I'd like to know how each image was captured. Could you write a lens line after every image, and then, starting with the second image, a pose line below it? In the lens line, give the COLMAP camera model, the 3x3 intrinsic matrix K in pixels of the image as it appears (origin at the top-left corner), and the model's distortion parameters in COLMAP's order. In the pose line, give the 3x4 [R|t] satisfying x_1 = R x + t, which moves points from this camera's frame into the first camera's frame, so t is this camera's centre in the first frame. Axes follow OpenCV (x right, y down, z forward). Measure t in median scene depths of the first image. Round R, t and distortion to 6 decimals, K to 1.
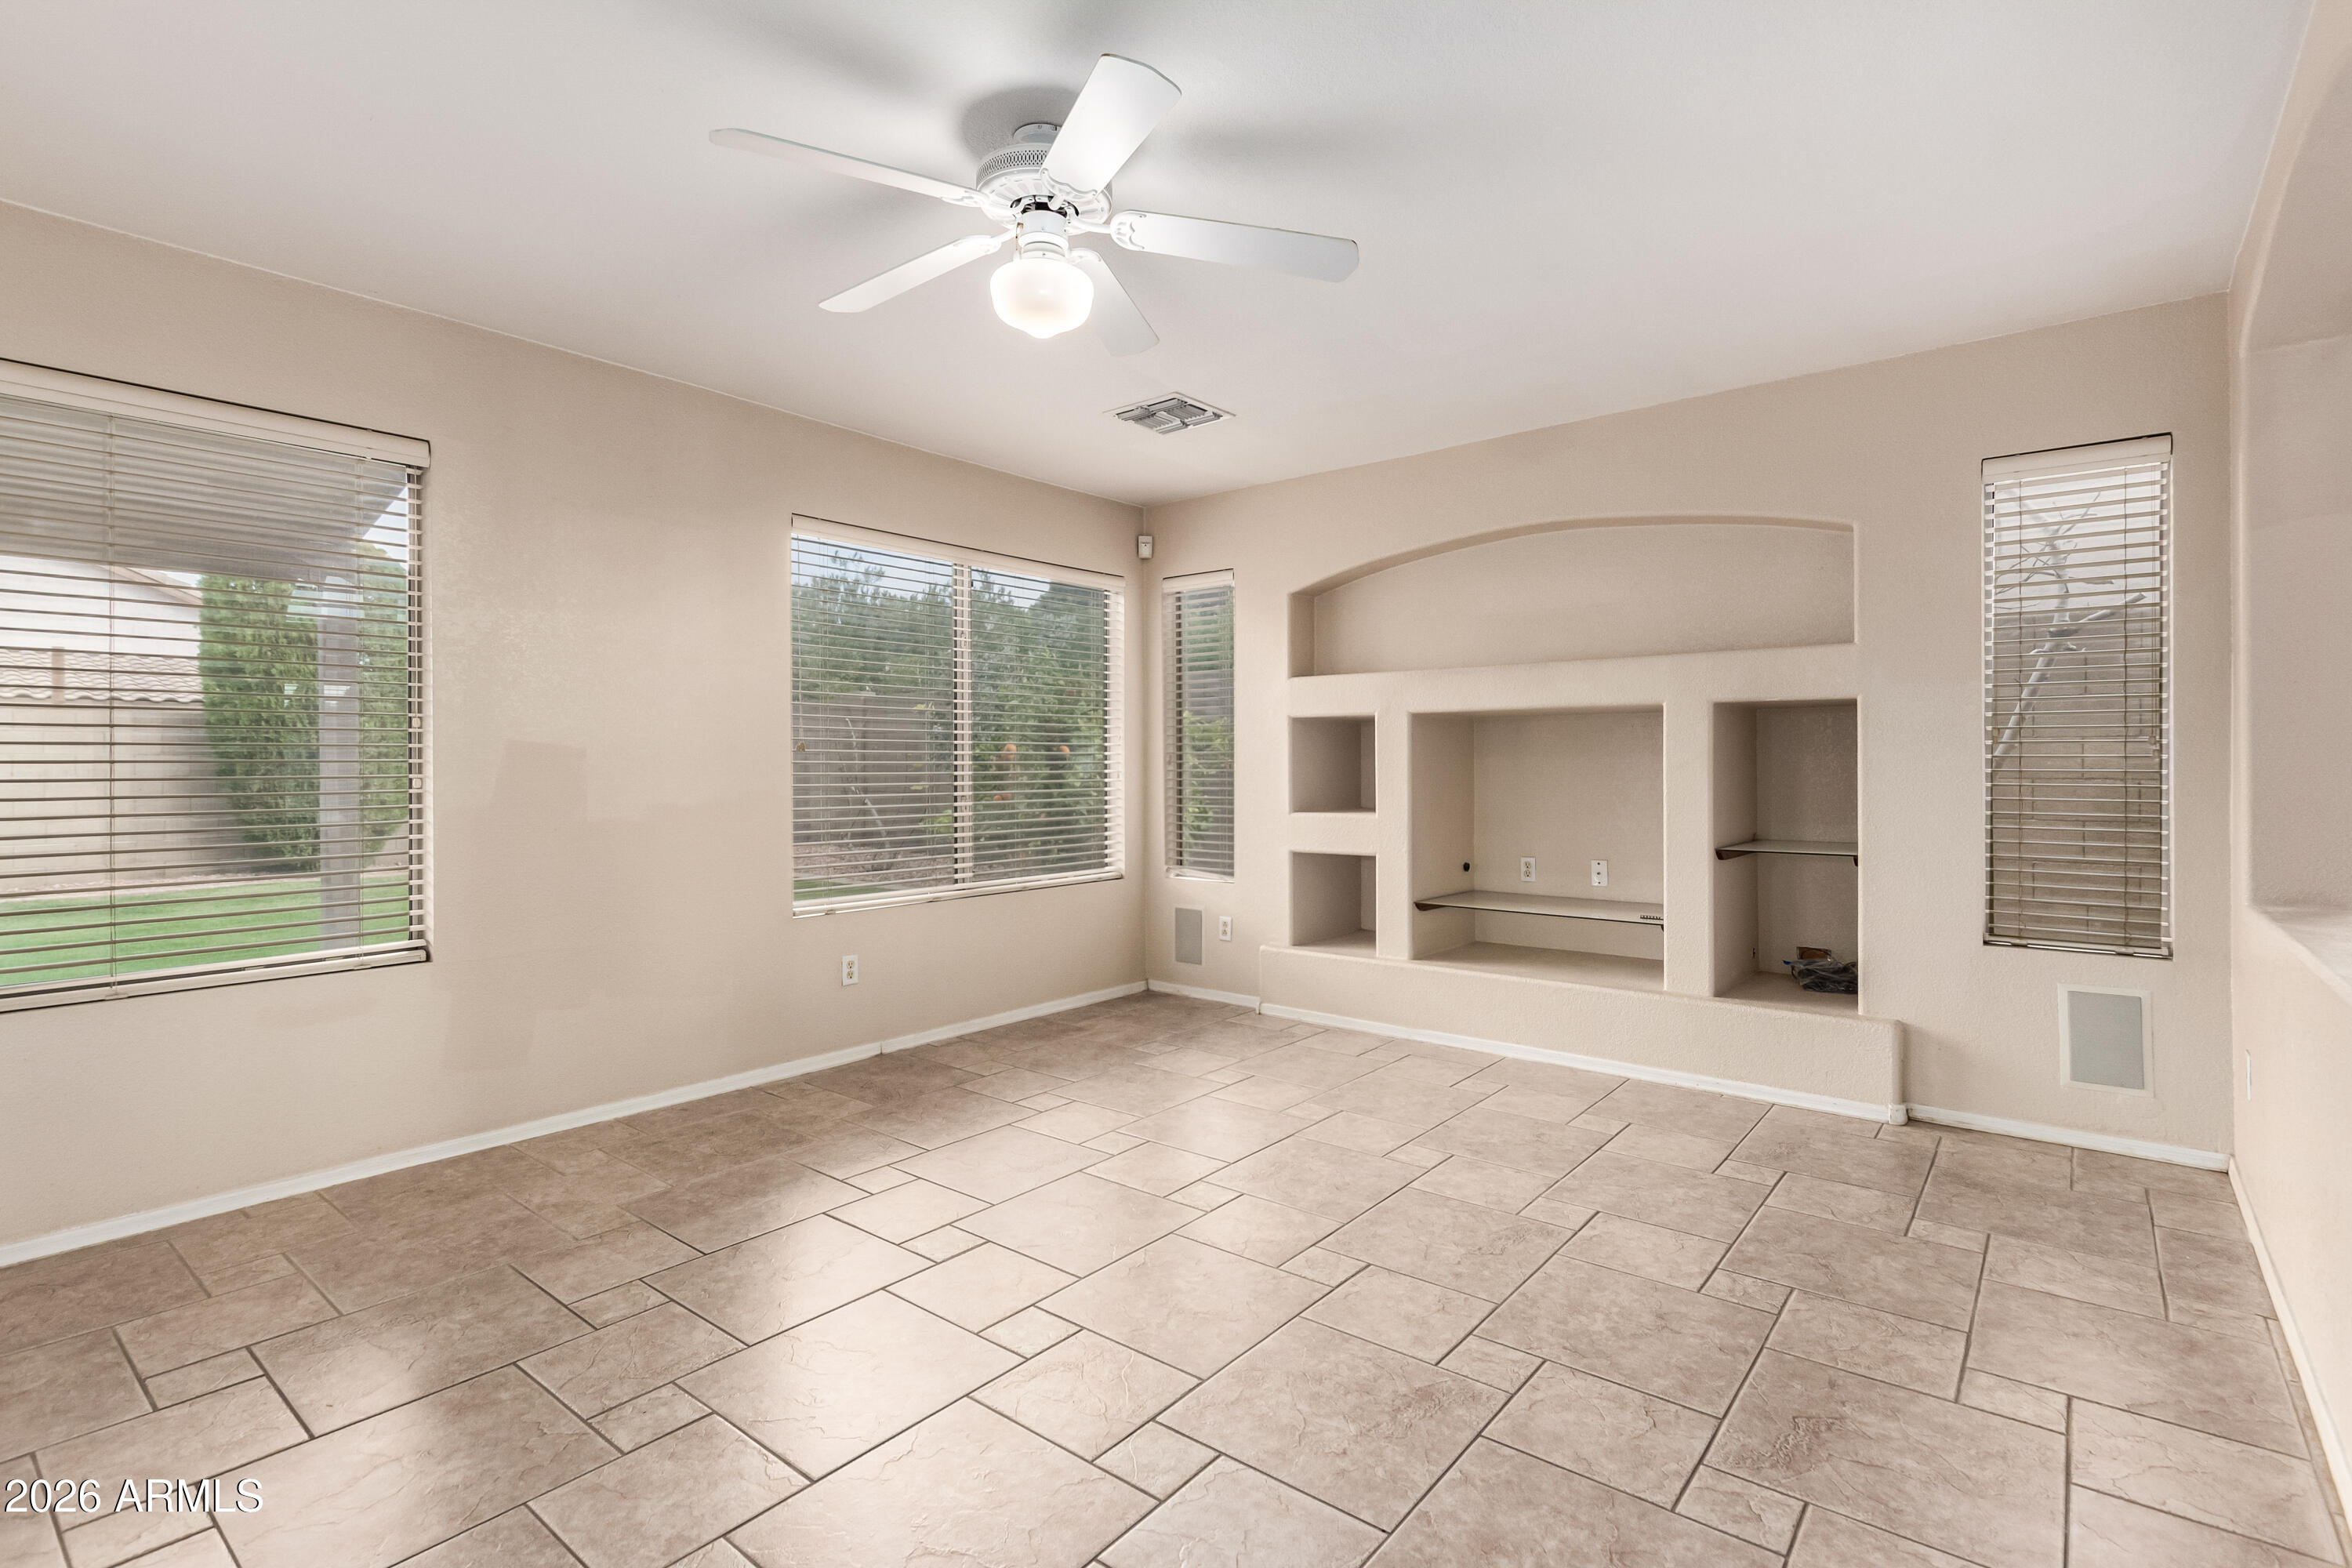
lens RADIAL K [[1099.8, 0, 1177.6], [0, 1099.8, 776.3], [0, 0, 1]] dist [0.004999, -0.001299]
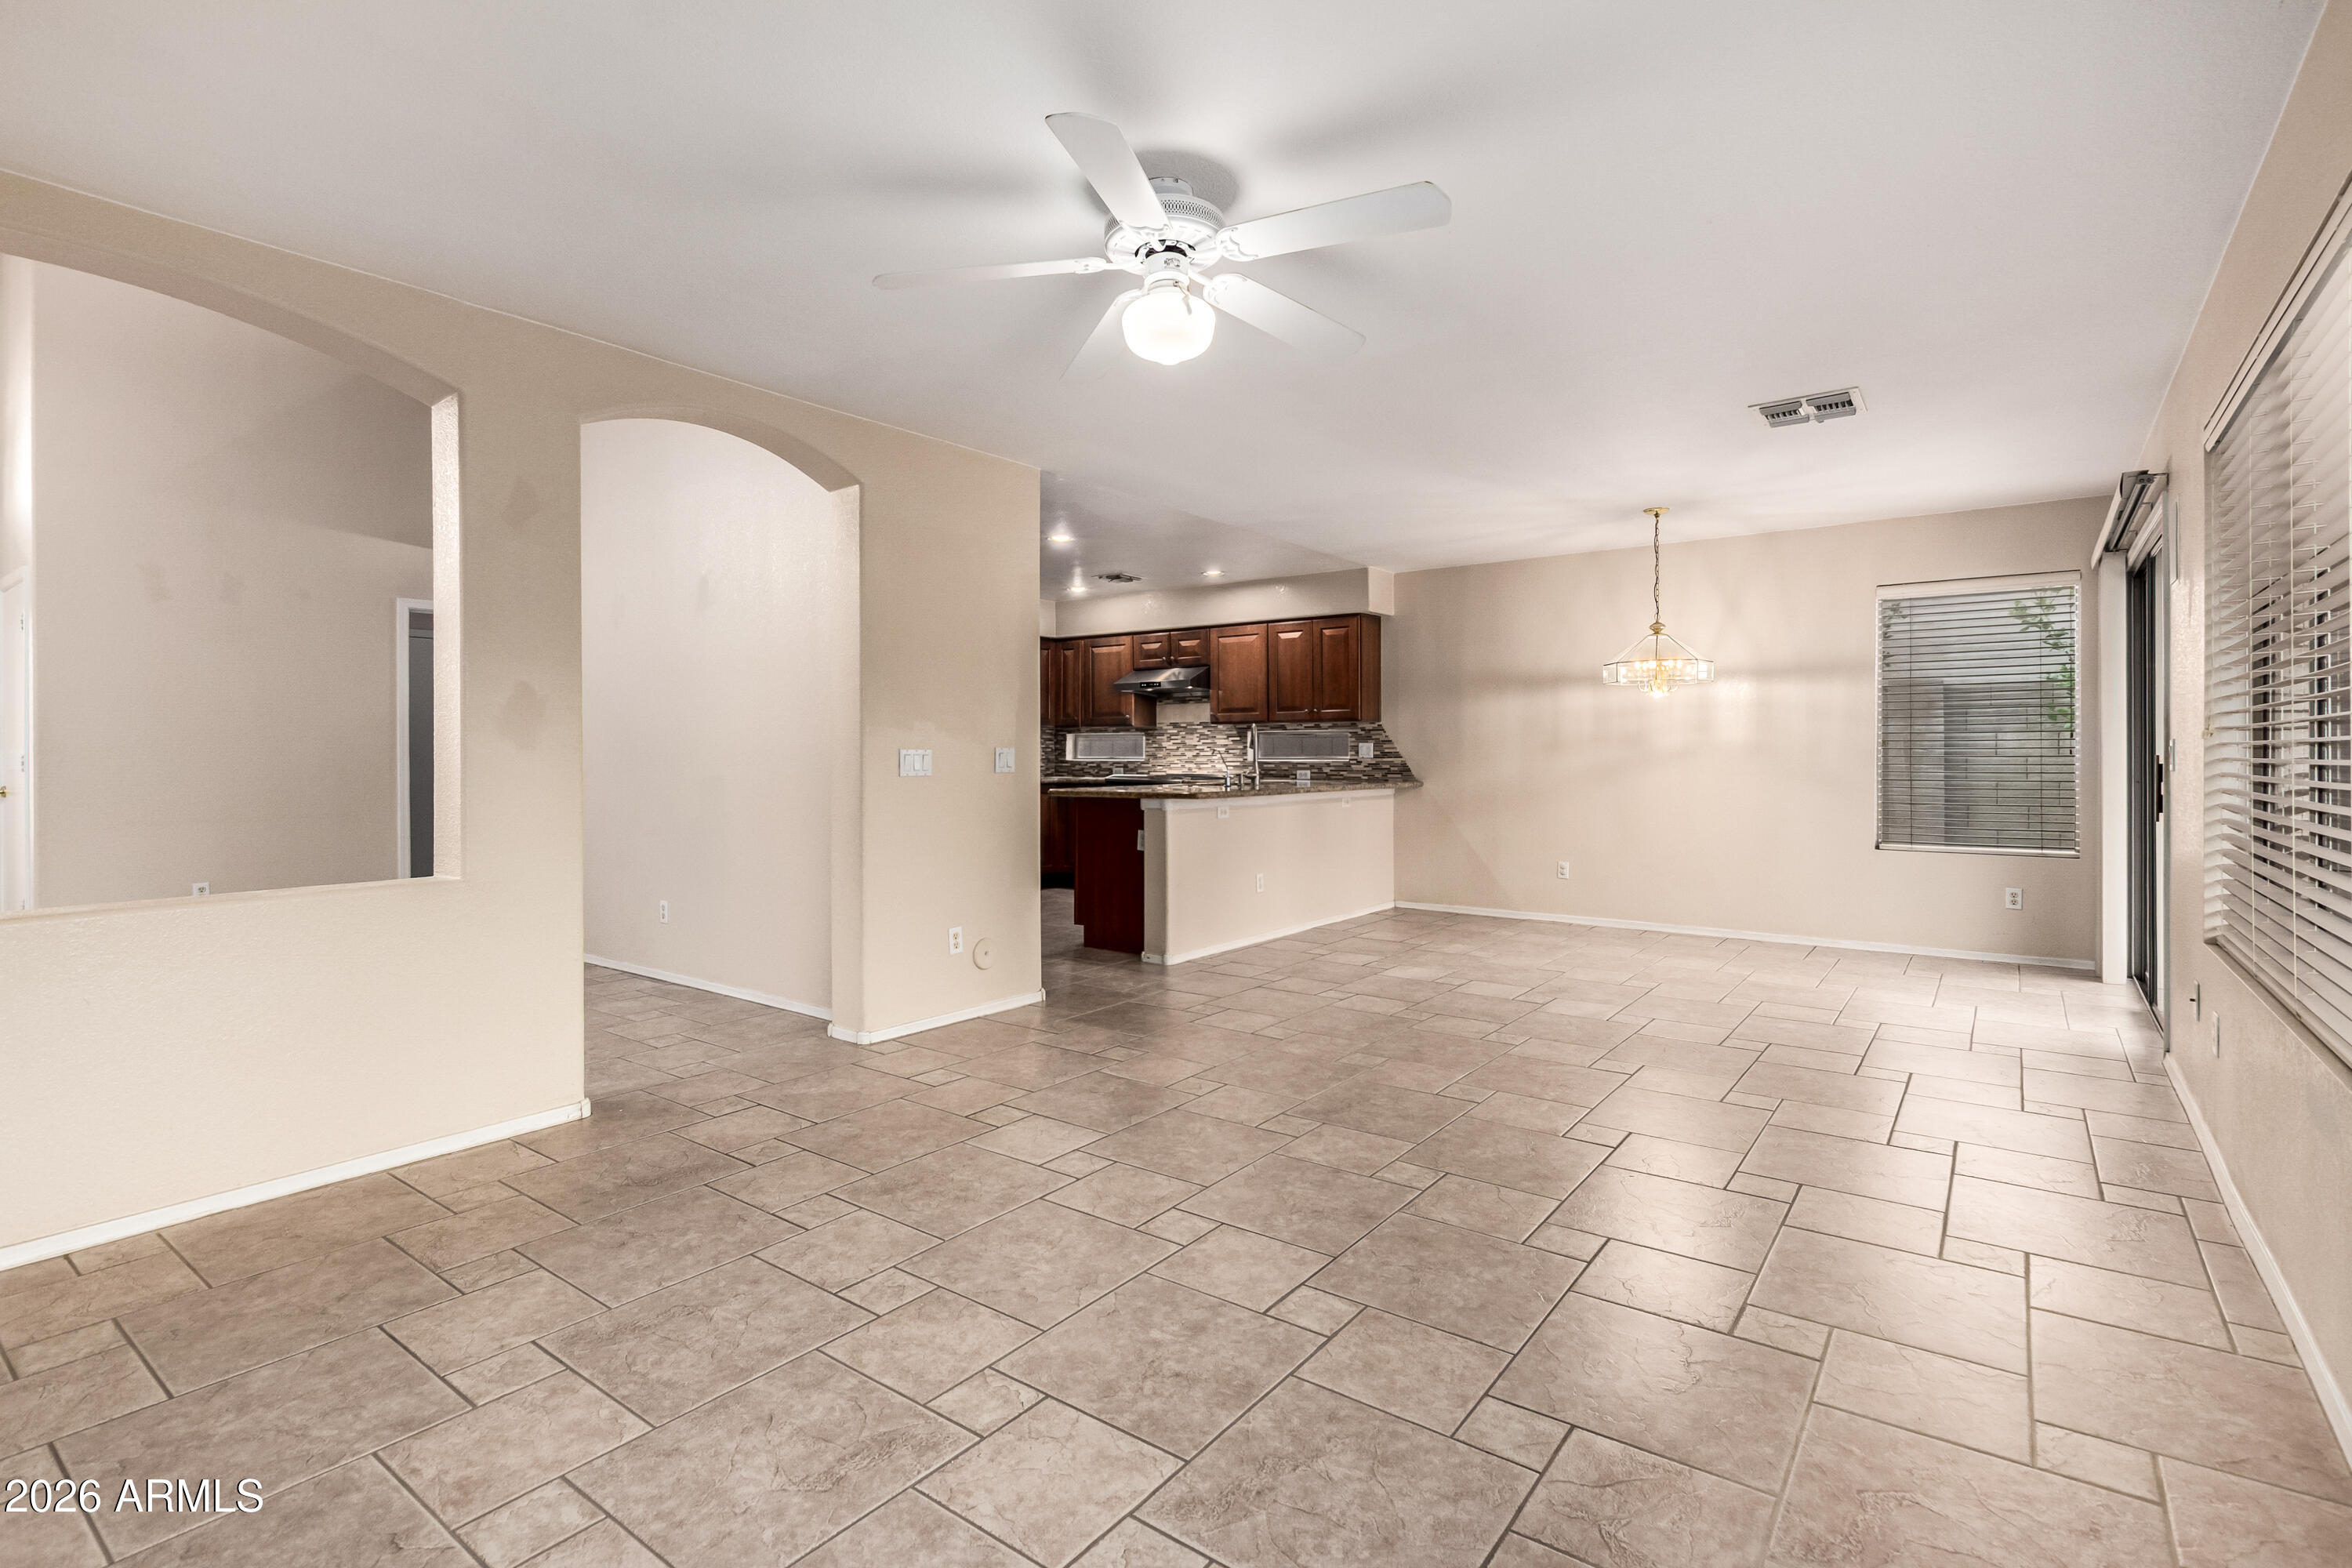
lens RADIAL K [[1099.8, 0, 1166.4], [0, 1099.8, 765.6], [0, 0, 1]] dist [0.004999, -0.001299]
pose [[-0.999401, 0.010397, -0.033018, -0.067785], [0.009880, 0.999827, 0.015770, -0.007749], [0.033176, 0.015434, -0.999330, 1.730218]]
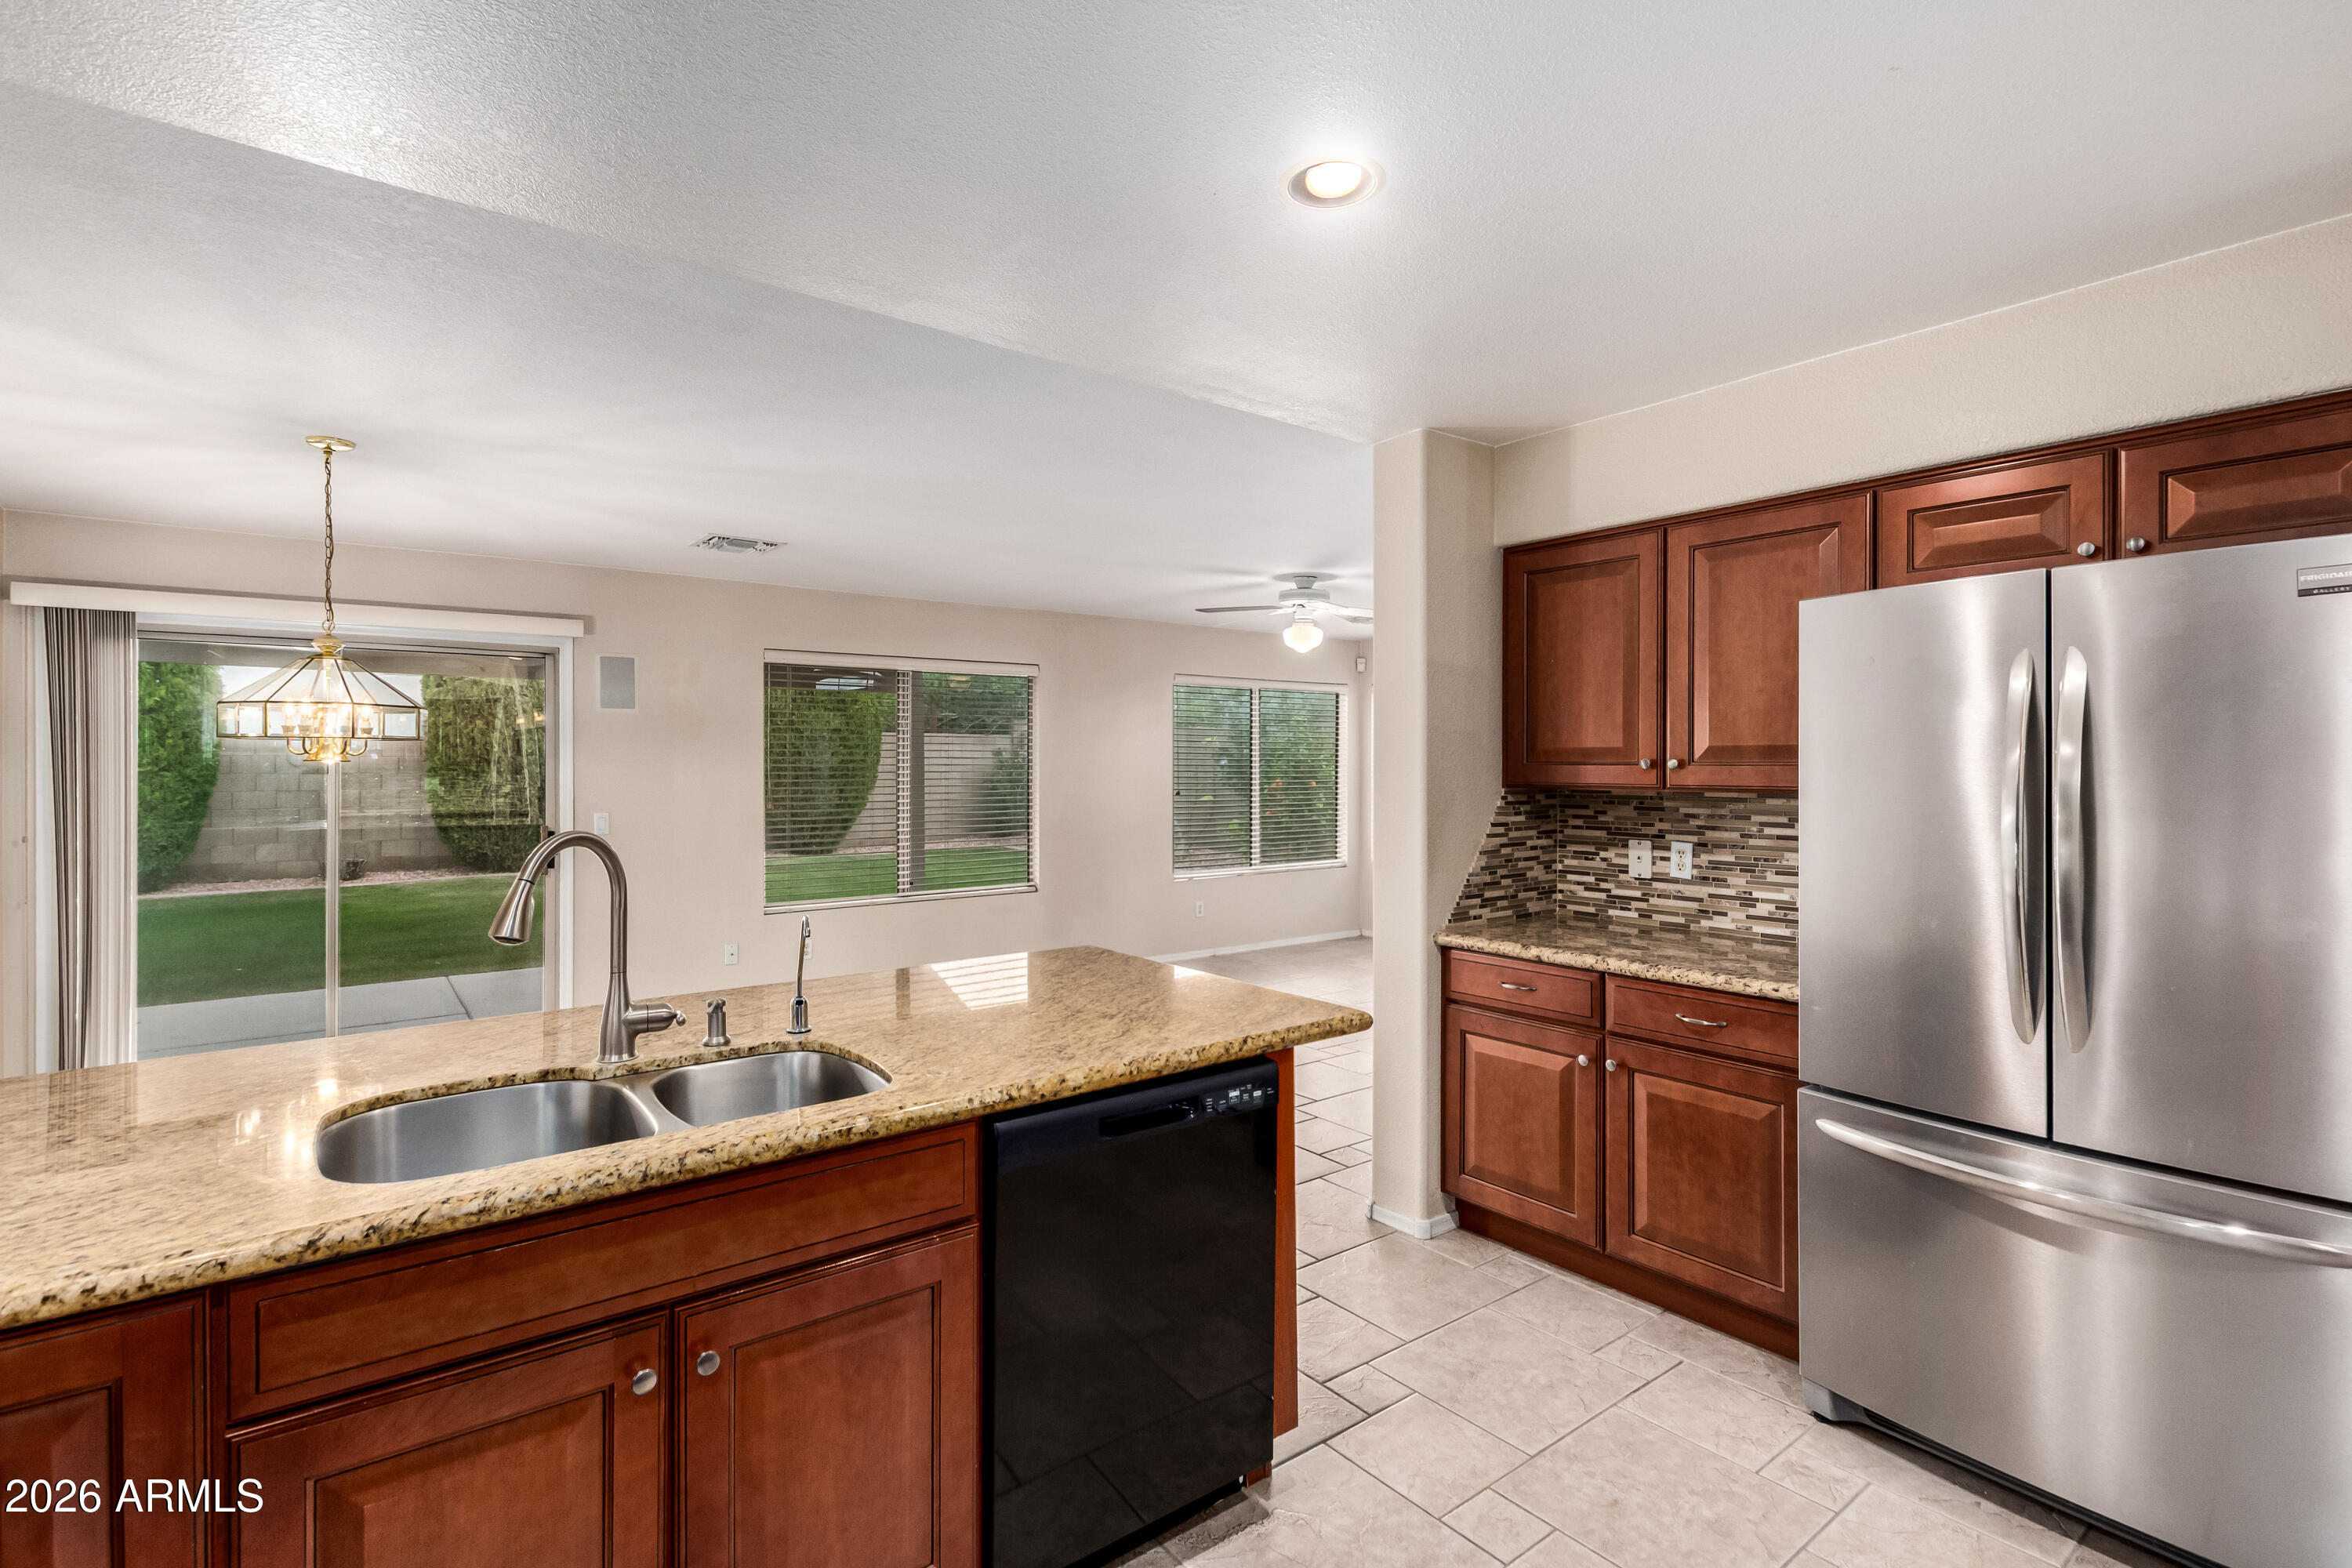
lens RADIAL K [[1099.8, 0, 1171.1], [0, 1099.8, 768.9], [0, 0, 1]] dist [0.004999, -0.001299]
pose [[0.973483, 0.004604, -0.228713, 0.180410], [-0.005903, 0.999970, -0.004999, -0.110419], [0.228683, 0.006216, 0.973481, -1.710340]]
